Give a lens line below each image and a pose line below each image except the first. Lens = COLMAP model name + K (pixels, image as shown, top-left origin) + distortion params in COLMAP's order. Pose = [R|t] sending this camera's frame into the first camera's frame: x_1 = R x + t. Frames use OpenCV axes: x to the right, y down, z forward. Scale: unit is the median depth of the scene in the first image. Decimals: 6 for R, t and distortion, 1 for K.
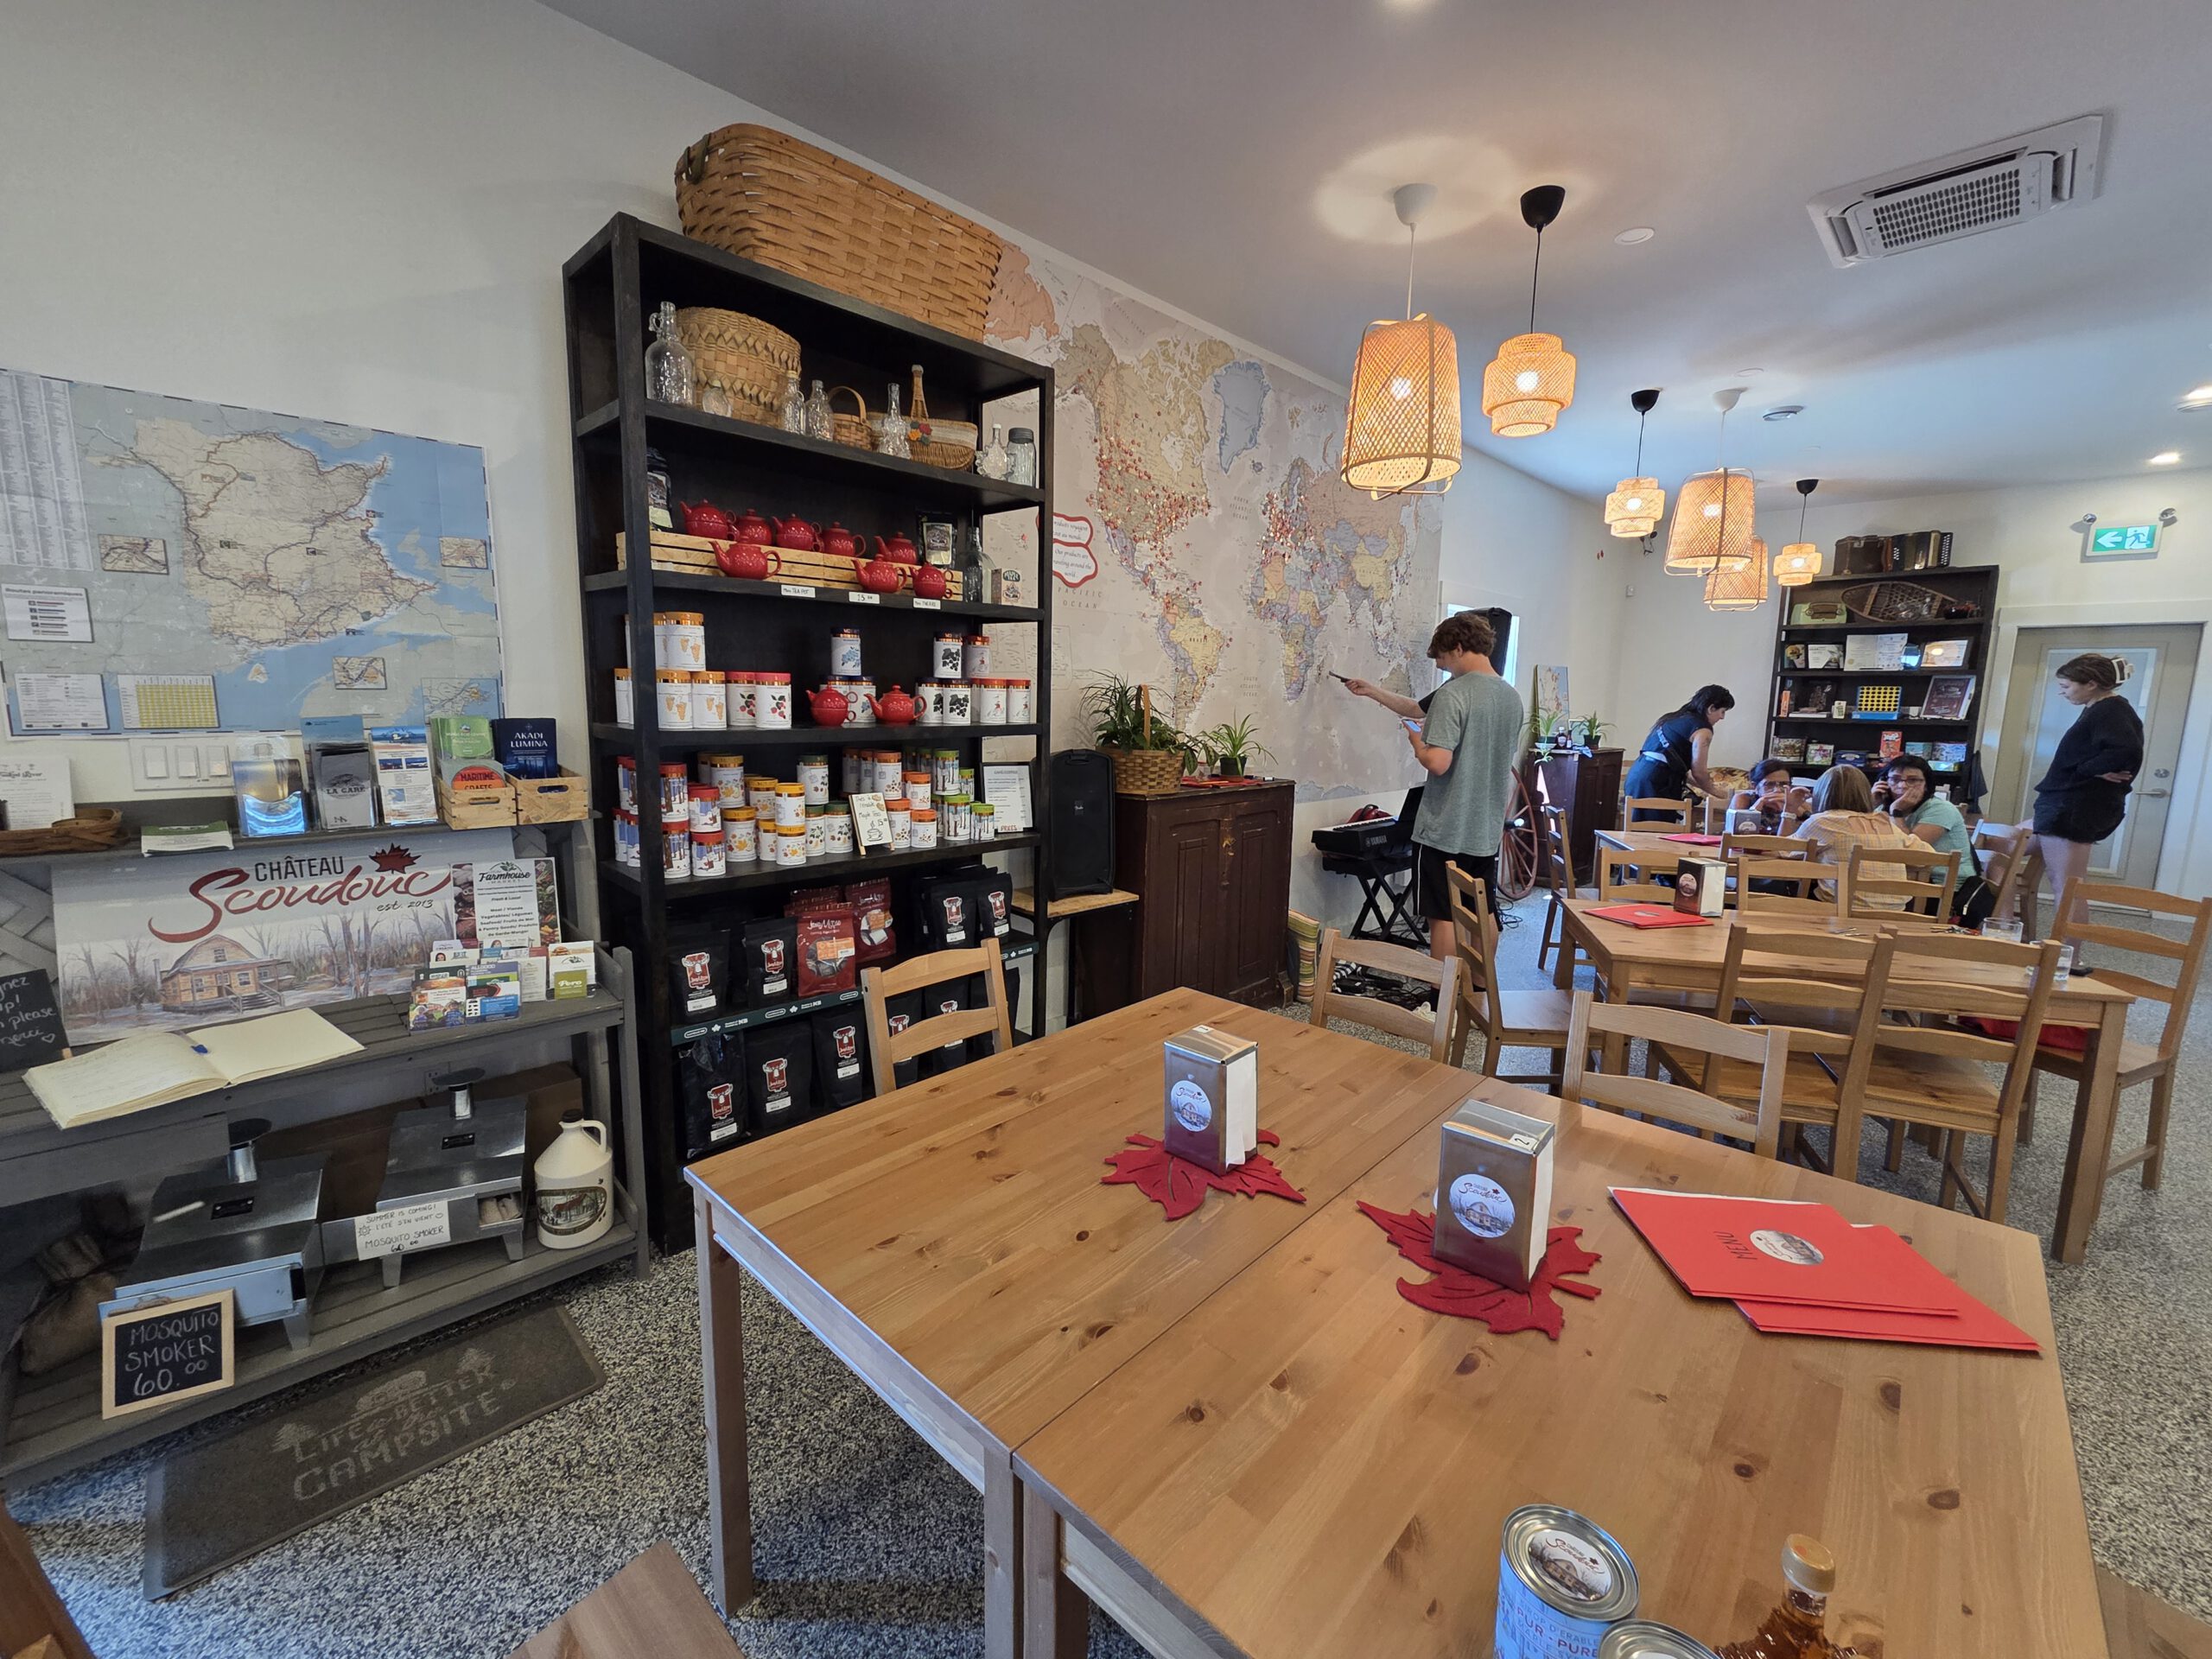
lens RADIAL K [[890.8, 0, 1118.8], [0, 890.8, 821.8], [0, 0, 1]] dist [-0.004519, -0.001083]
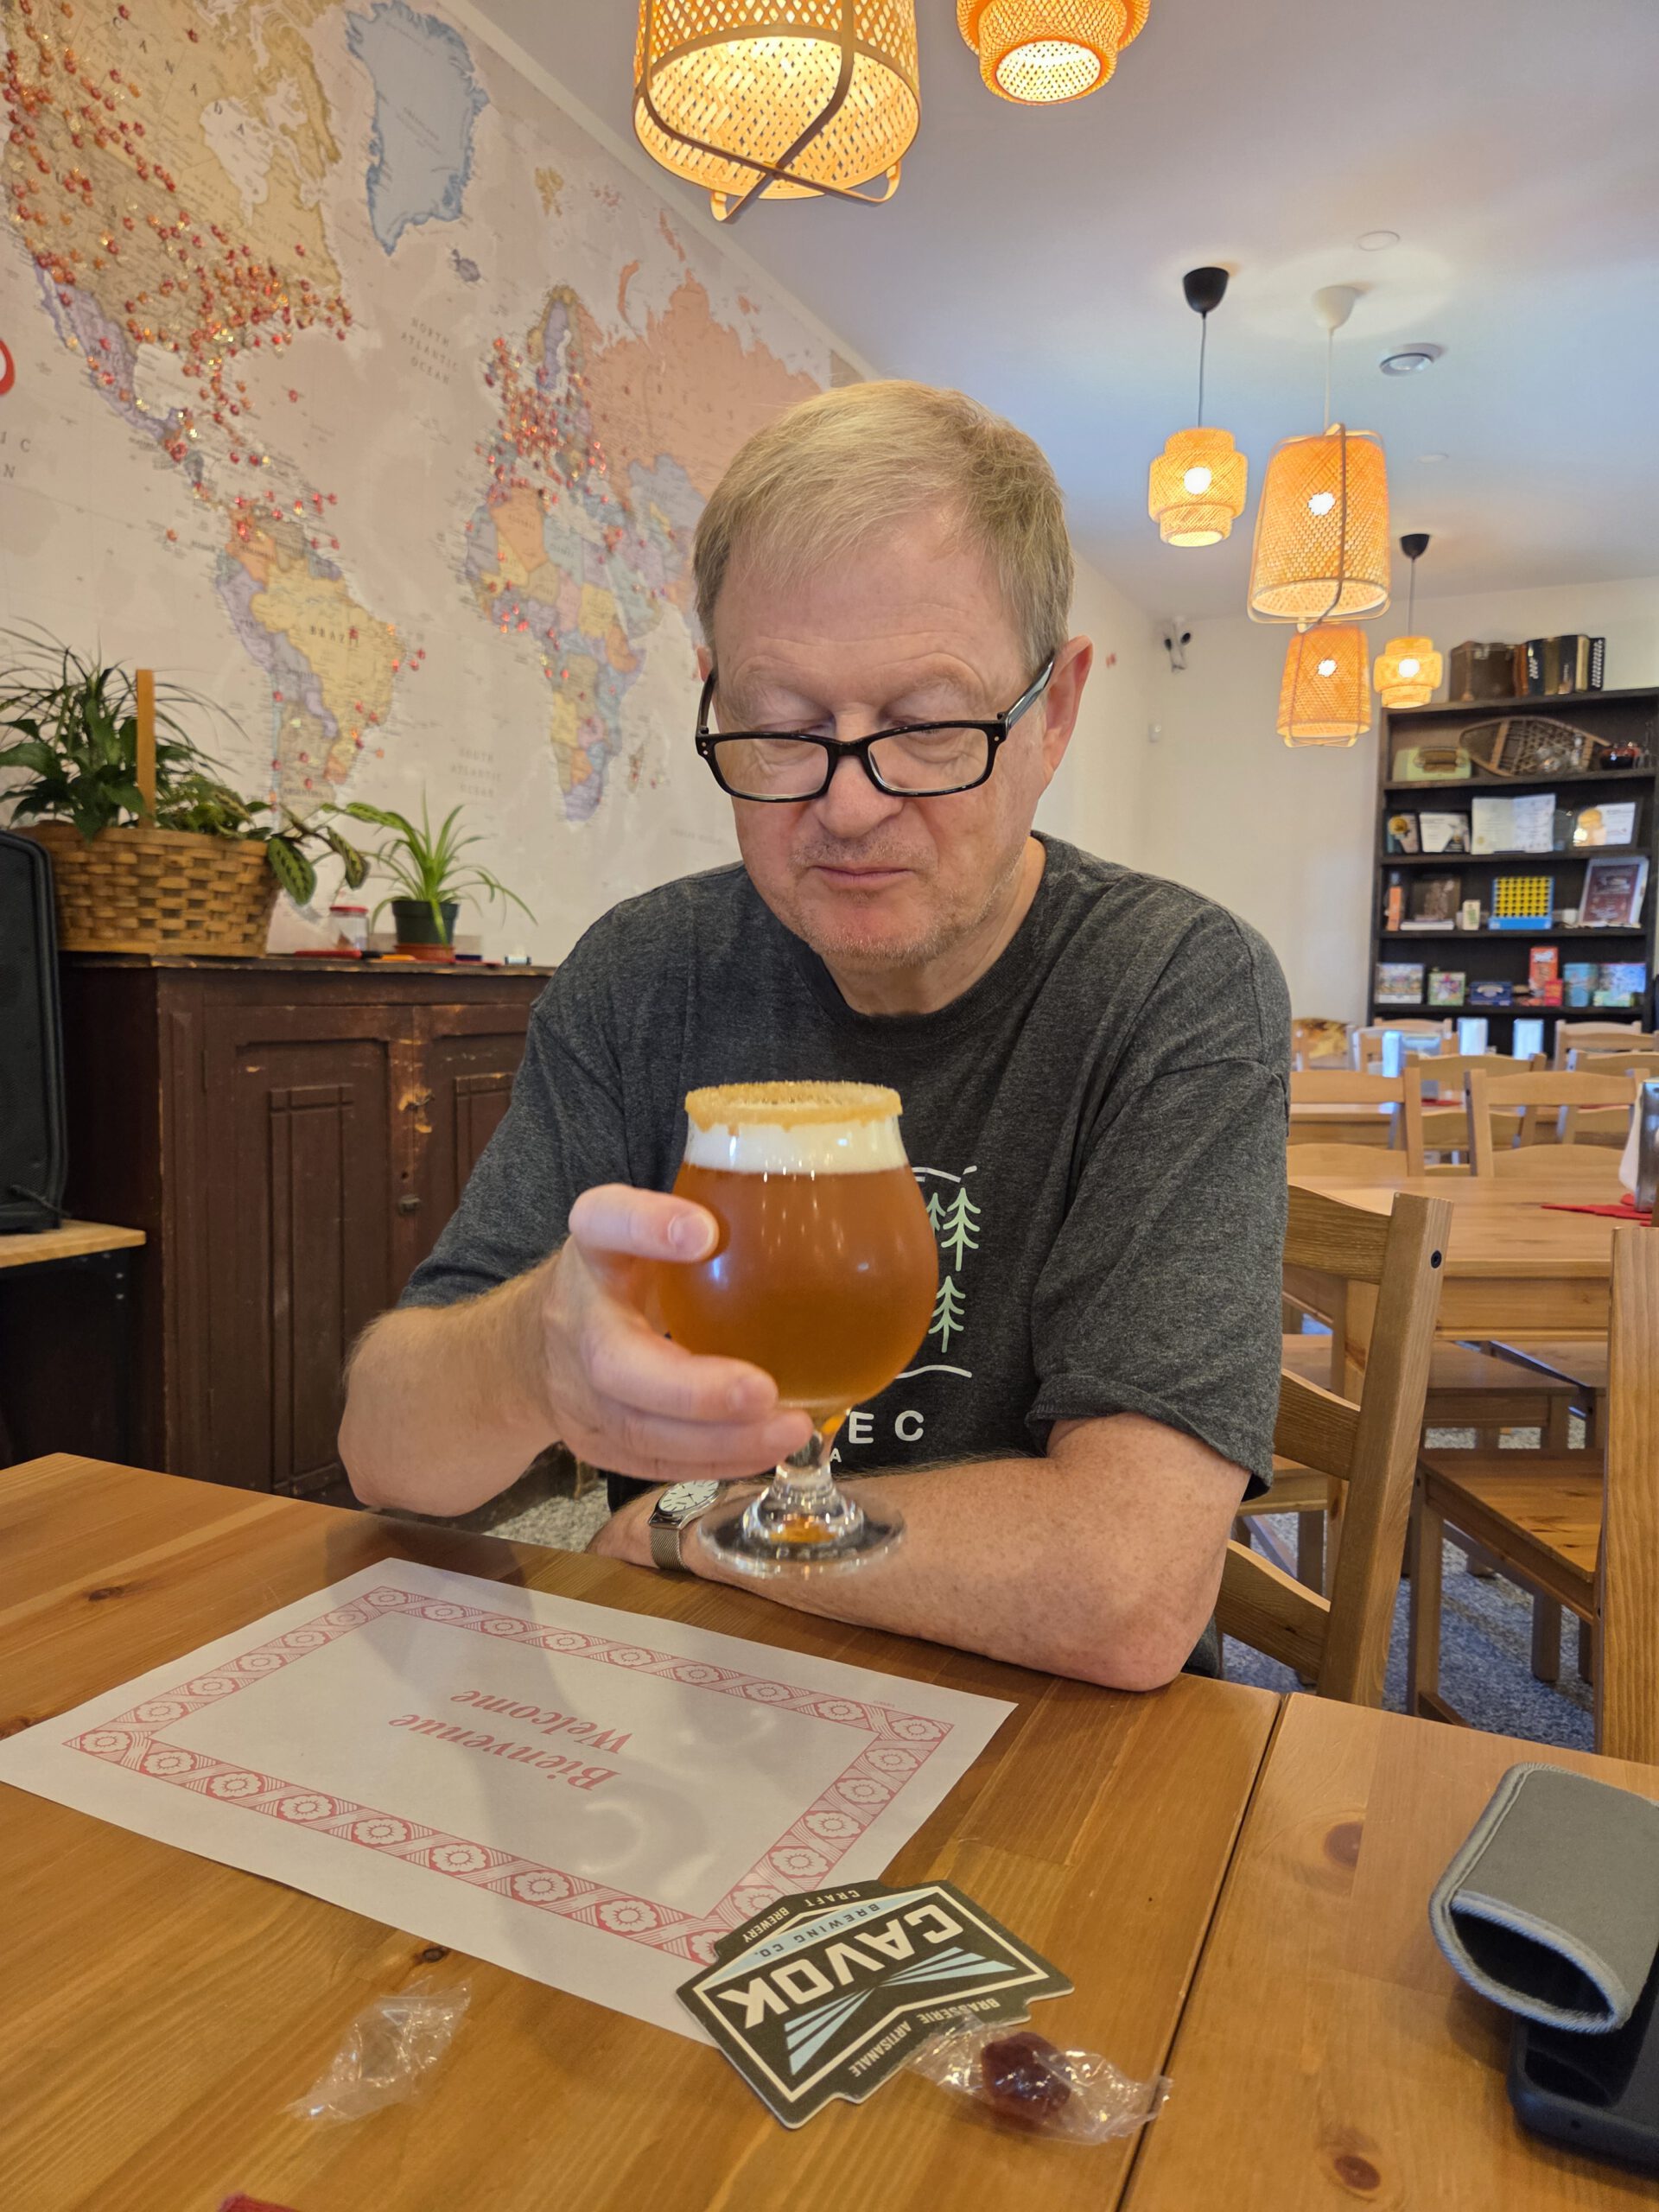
lens RADIAL K [[1477.9, 0, 833.9], [0, 1477.9, 1124.1], [0, 0, 1]] dist [0.021167, -0.023789]
pose [[0.946375, -0.035923, 0.321067, 0.074893], [0.050332, 0.998058, -0.036688, 0.058648], [-0.319126, 0.050881, 0.946346, 0.262321]]
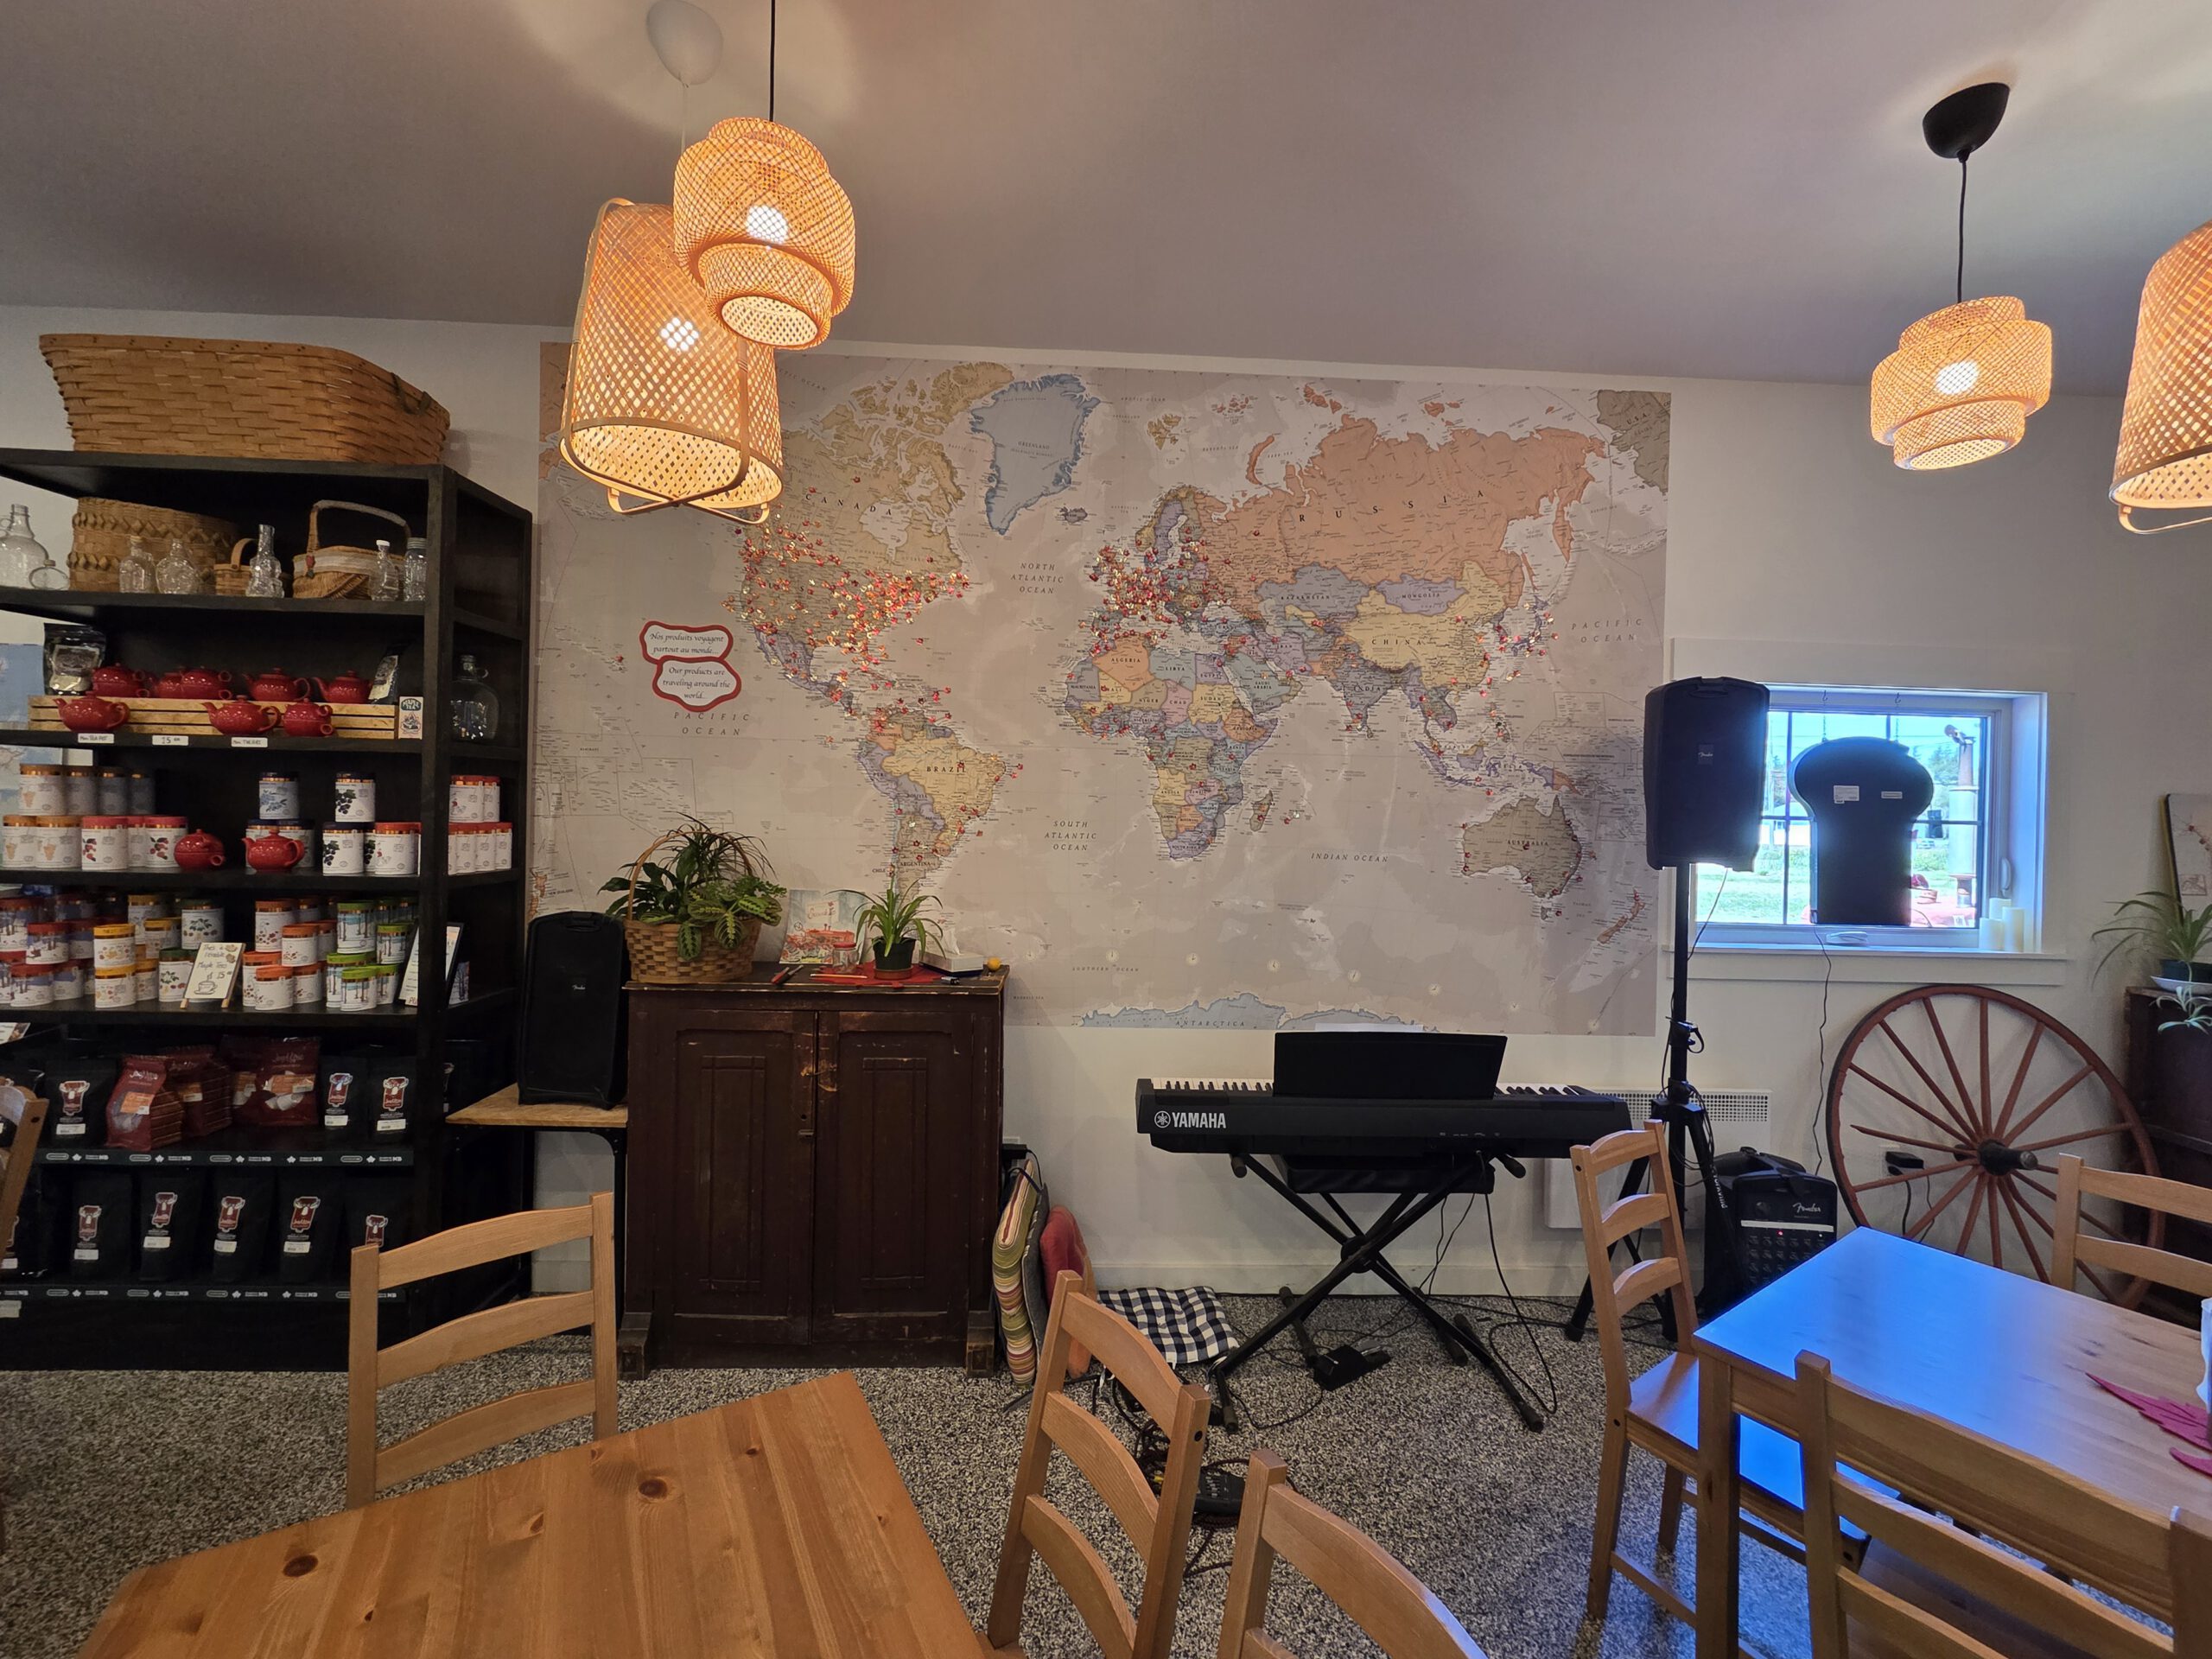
lens RADIAL K [[890.8, 0, 1111.9], [0, 890.8, 827.5], [0, 0, 1]] dist [-0.004519, -0.001083]
pose [[0.736607, -0.001053, -0.676320, 0.622423], [-0.107029, 0.987216, -0.118106, -0.085011], [0.667799, 0.159384, 0.727078, 0.552023]]
